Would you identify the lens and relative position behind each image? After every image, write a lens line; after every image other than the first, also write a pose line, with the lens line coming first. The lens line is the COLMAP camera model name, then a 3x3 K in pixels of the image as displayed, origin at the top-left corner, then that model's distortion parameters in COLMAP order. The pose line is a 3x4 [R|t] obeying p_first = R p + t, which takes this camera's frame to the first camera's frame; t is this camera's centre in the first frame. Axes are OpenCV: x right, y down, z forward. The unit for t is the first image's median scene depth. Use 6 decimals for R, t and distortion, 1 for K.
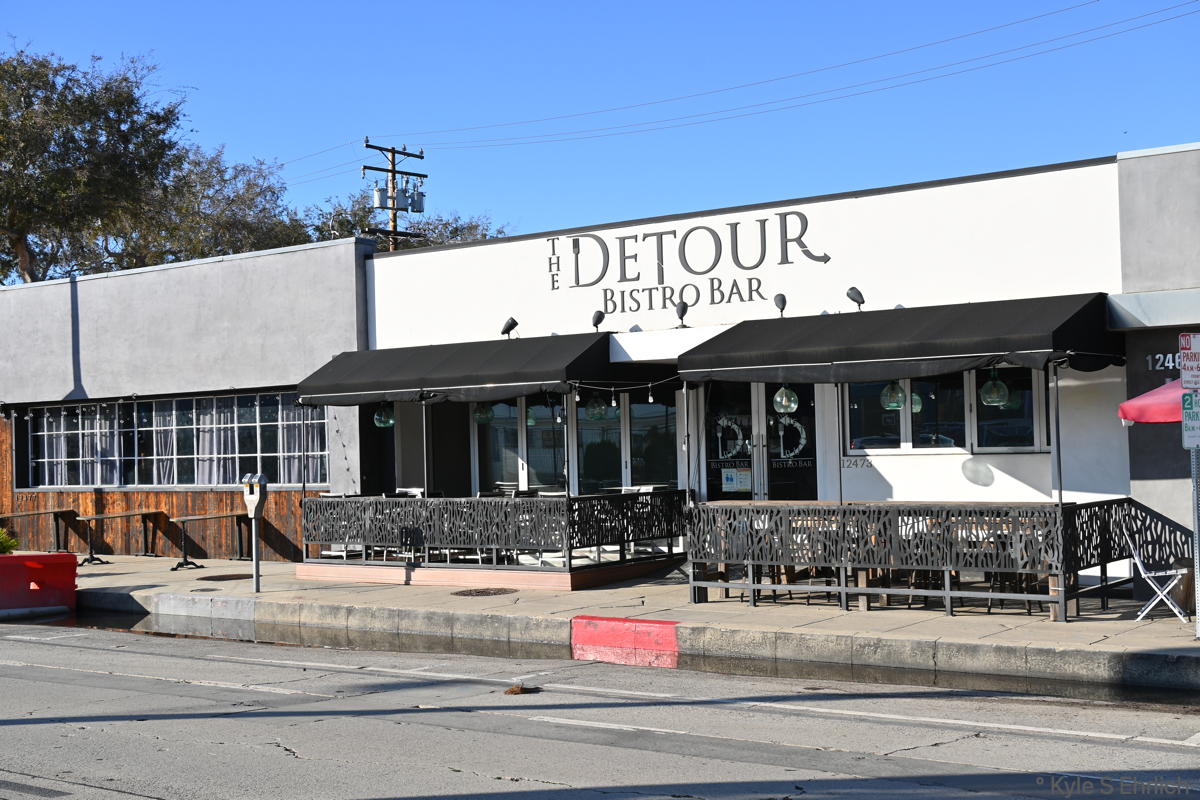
lens RADIAL K [[1531.8, 0, 604.7], [0, 1531.8, 400.1], [0, 0, 1]] dist [0.012674, 0.000000]
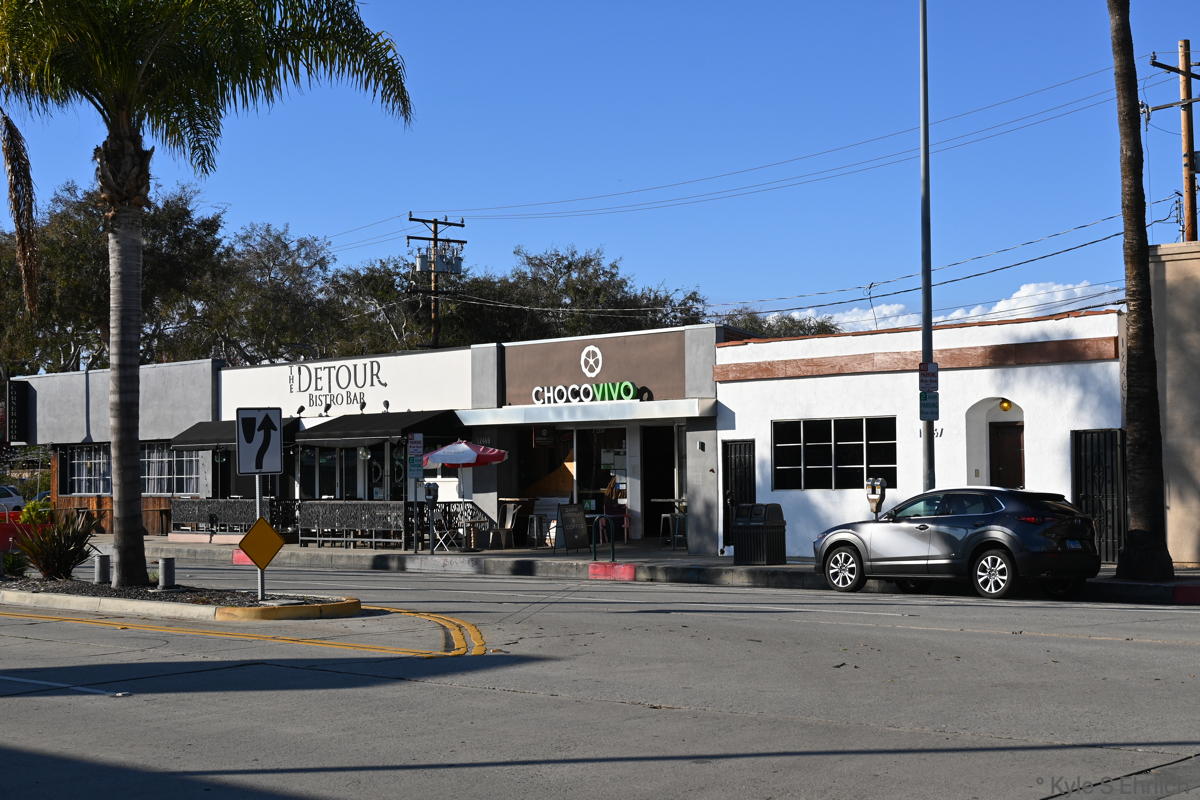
lens RADIAL K [[1963.5, 0, 597.4], [0, 1963.5, 393.7], [0, 0, 1]] dist [0.013644, 0.000000]
pose [[0.981780, 0.009858, -0.189767, 0.902937], [-0.012320, 0.999854, -0.011798, -0.051682], [0.189623, 0.013921, 0.981758, -1.496862]]
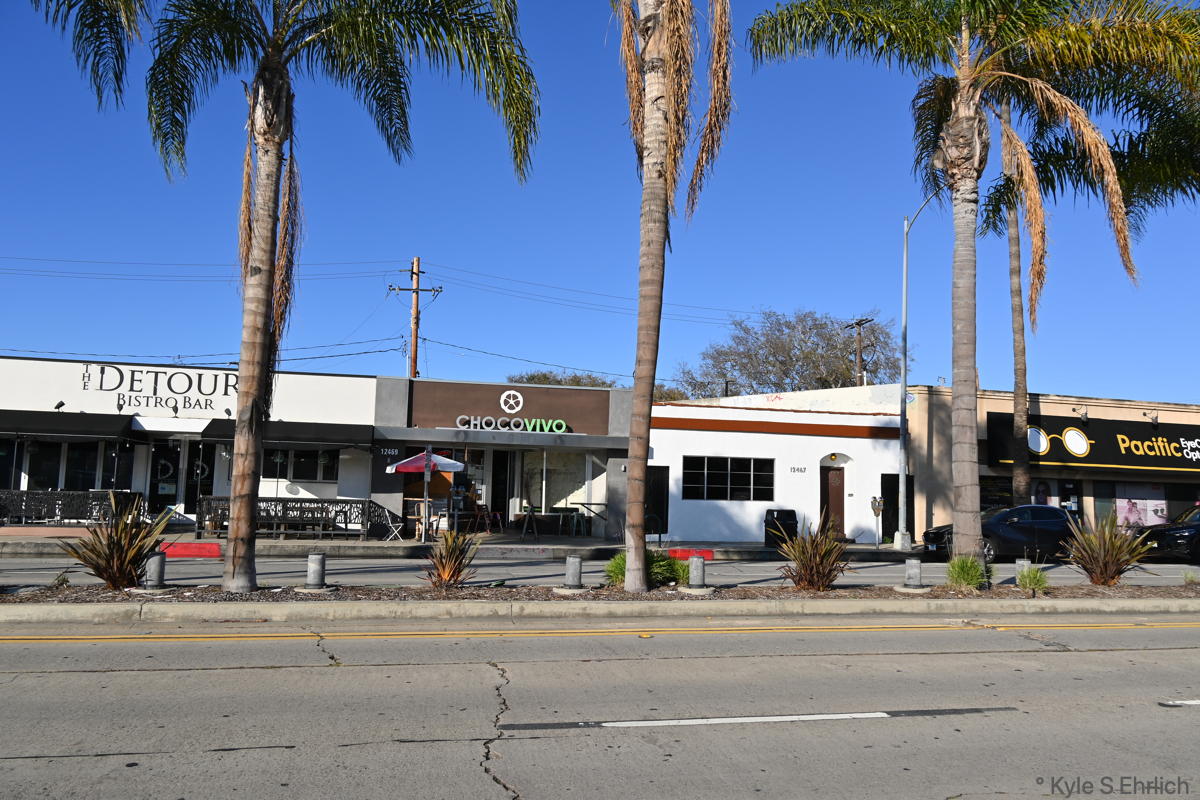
lens RADIAL K [[901.3, 0, 593.6], [0, 901.3, 405.3], [0, 0, 1]] dist [0.001194, 0.010348]
pose [[0.646412, 0.119824, 0.753521, -0.547334], [-0.063527, 0.992615, -0.103347, 0.031734], [-0.760340, 0.018936, 0.649250, -0.308578]]
